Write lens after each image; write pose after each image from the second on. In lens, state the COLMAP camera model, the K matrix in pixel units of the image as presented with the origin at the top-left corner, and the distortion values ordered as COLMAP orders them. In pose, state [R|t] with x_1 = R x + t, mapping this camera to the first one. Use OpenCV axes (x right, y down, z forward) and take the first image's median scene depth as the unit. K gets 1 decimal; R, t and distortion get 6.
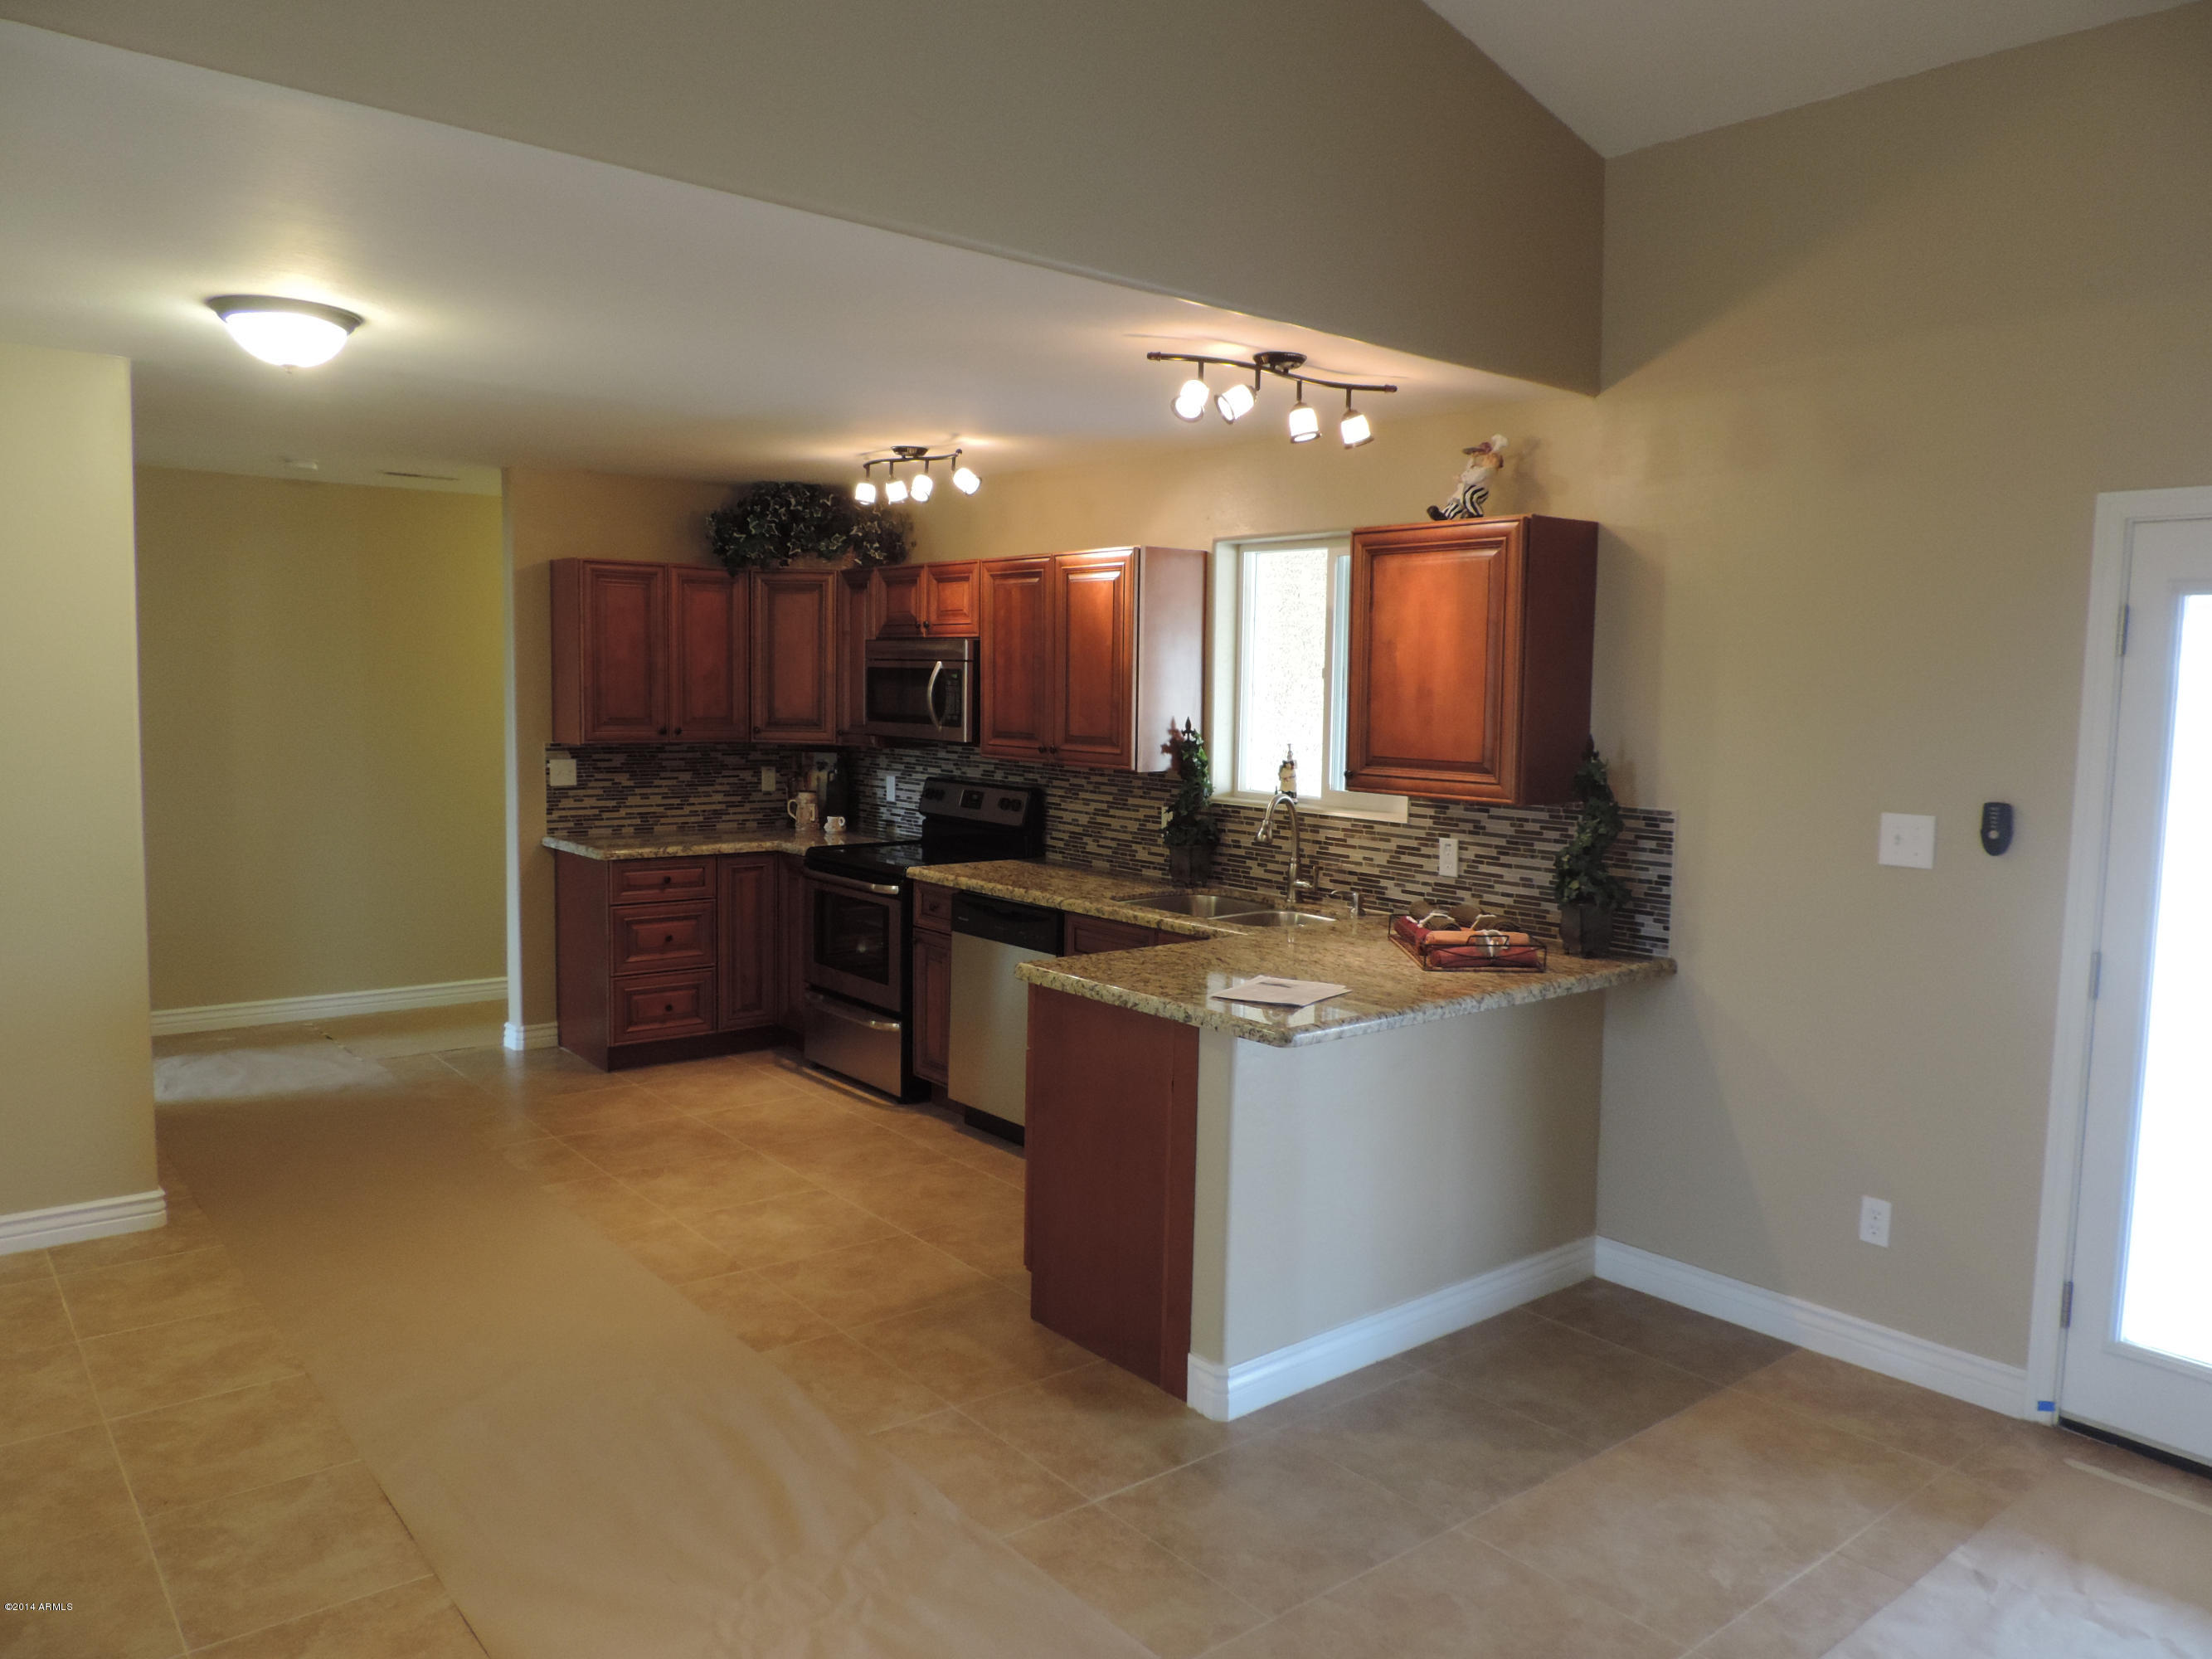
lens RADIAL K [[1575.2, 0, 1106.9], [0, 1575.2, 829.0], [0, 0, 1]] dist [-0.024423, 0.000651]
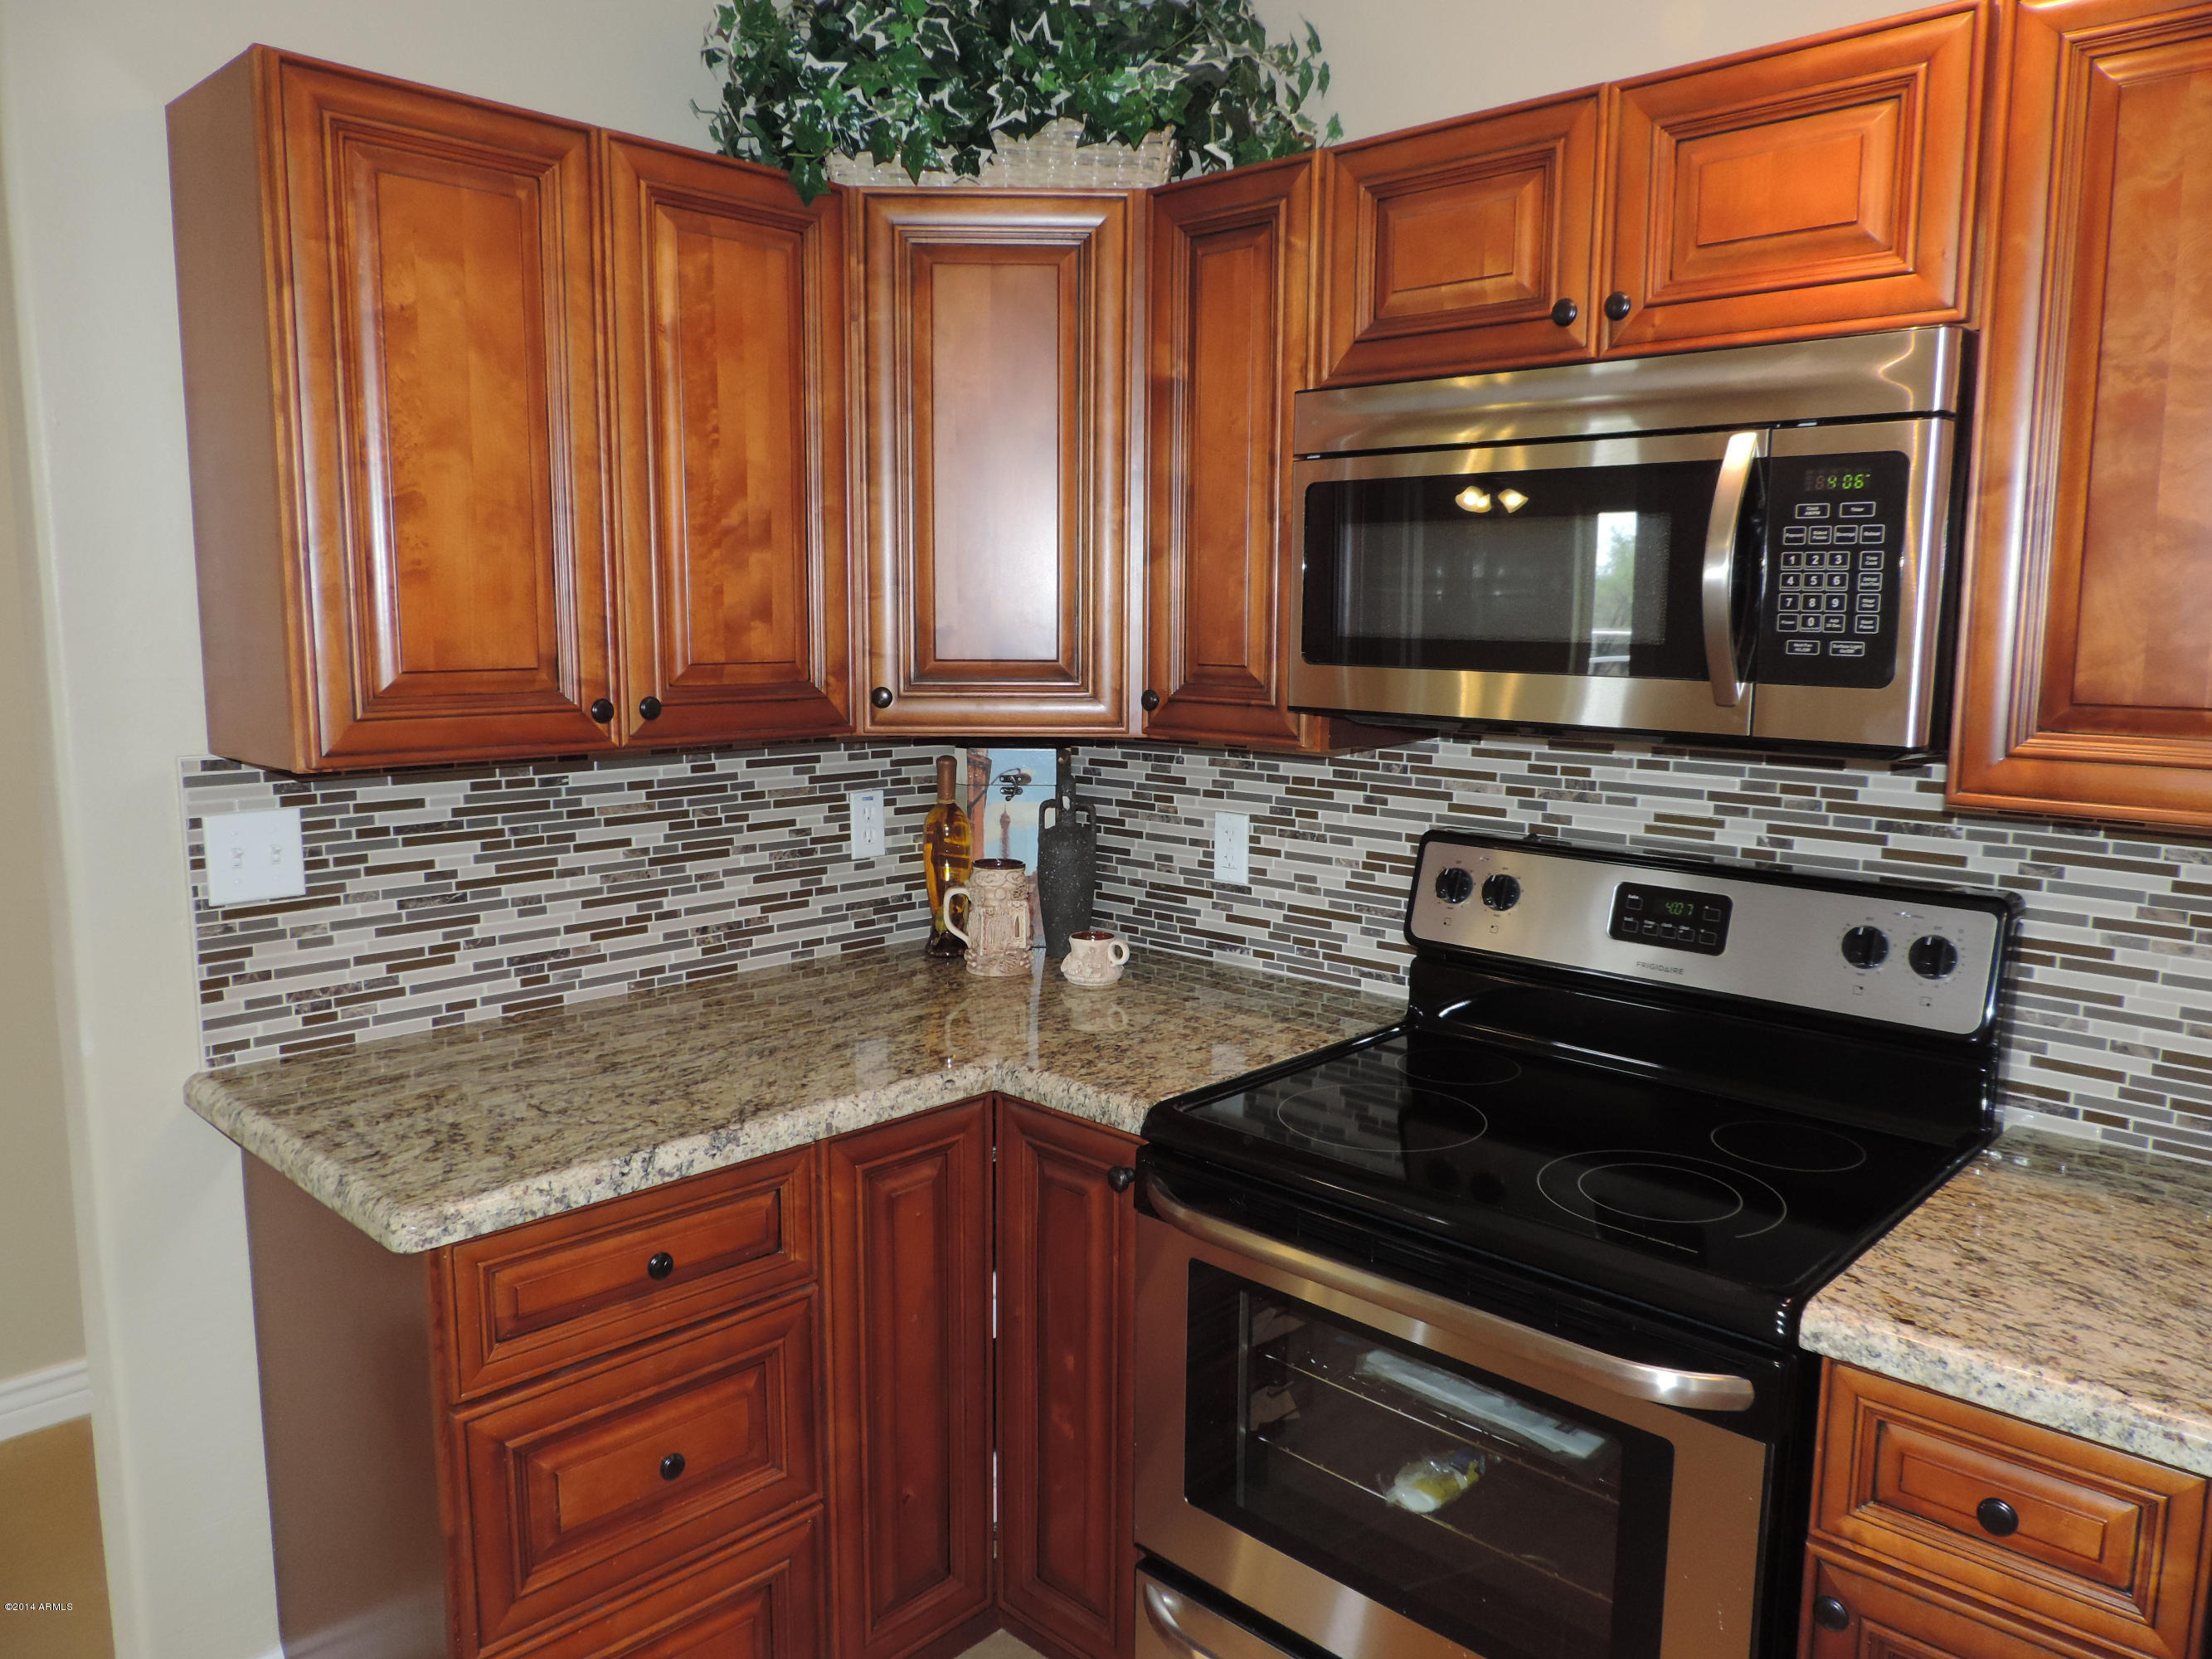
lens RADIAL K [[1575.2, 0, 1105.0], [0, 1575.2, 829.4], [0, 0, 1]] dist [-0.024423, 0.000651]
pose [[0.993147, -0.029402, 0.113111, -0.213581], [0.024030, 0.998531, 0.048564, -0.049871], [-0.114373, -0.045513, 0.992395, 0.668591]]
